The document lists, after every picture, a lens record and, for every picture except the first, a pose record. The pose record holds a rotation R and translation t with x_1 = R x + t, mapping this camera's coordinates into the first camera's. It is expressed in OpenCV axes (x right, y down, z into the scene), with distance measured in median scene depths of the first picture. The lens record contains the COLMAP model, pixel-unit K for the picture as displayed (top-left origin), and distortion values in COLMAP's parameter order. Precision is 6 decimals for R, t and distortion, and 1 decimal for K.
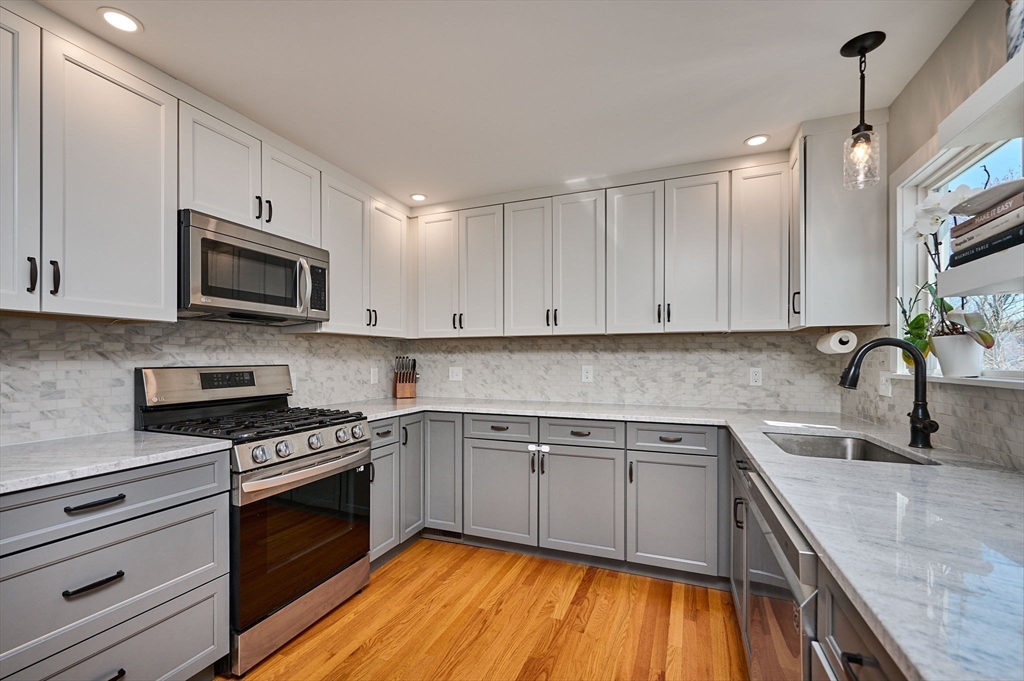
lens RADIAL K [[444.3, 0, 497.4], [0, 444.3, 360.7], [0, 0, 1]] dist [-0.003359, 0.000343]
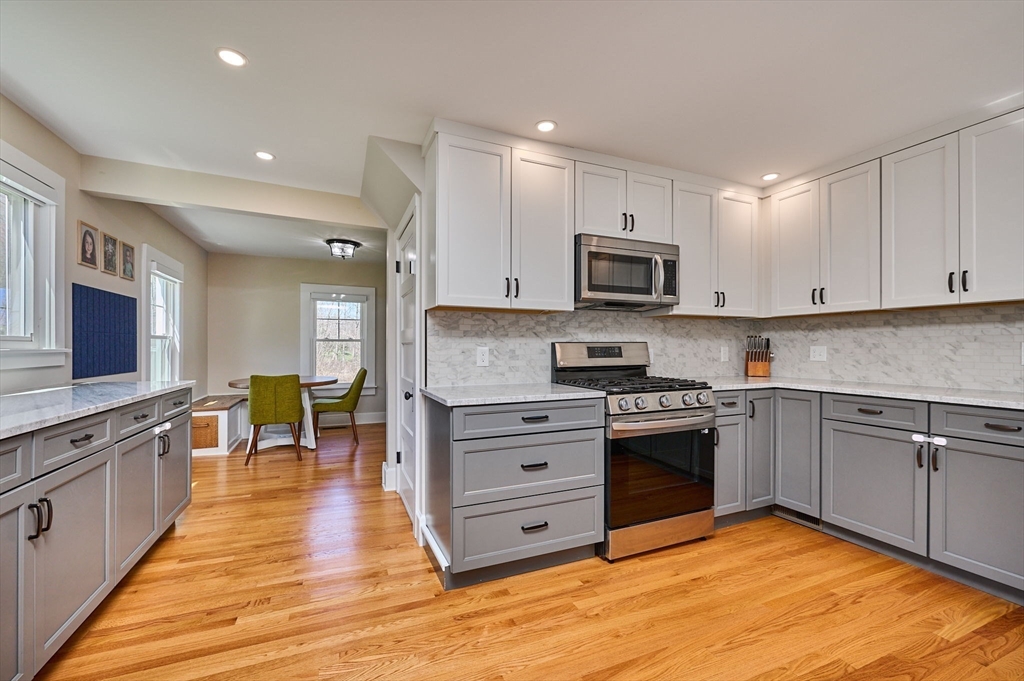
lens RADIAL K [[424.4, 0, 514.7], [0, 424.4, 347.9], [0, 0, 1]] dist [0.001316, -0.000264]
pose [[0.725104, 0.002030, -0.688637, 0.079770], [-0.001851, 0.999998, 0.000999, 0.025373], [0.688637, 0.000550, 0.725106, -0.118539]]
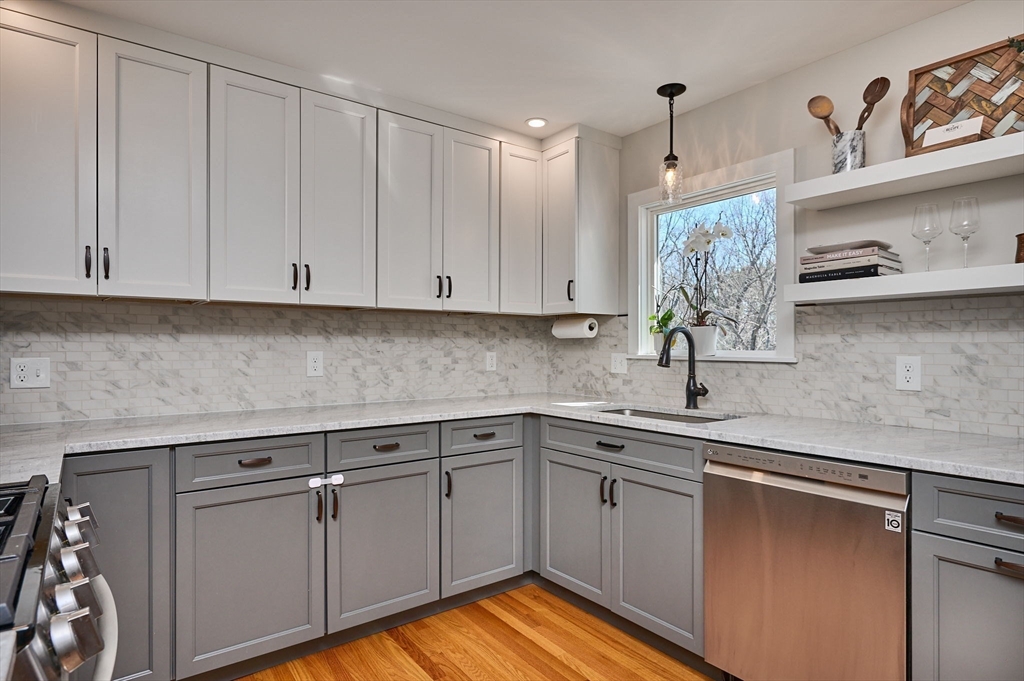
lens RADIAL K [[568.0, 0, 512.5], [0, 568.0, 348.4], [0, 0, 1]] dist [-0.007426, -0.001337]
pose [[0.496042, -0.003184, 0.868293, -0.492235], [0.000702, 0.999994, 0.003267, 0.004250], [-0.868298, -0.001011, 0.496041, 0.372888]]
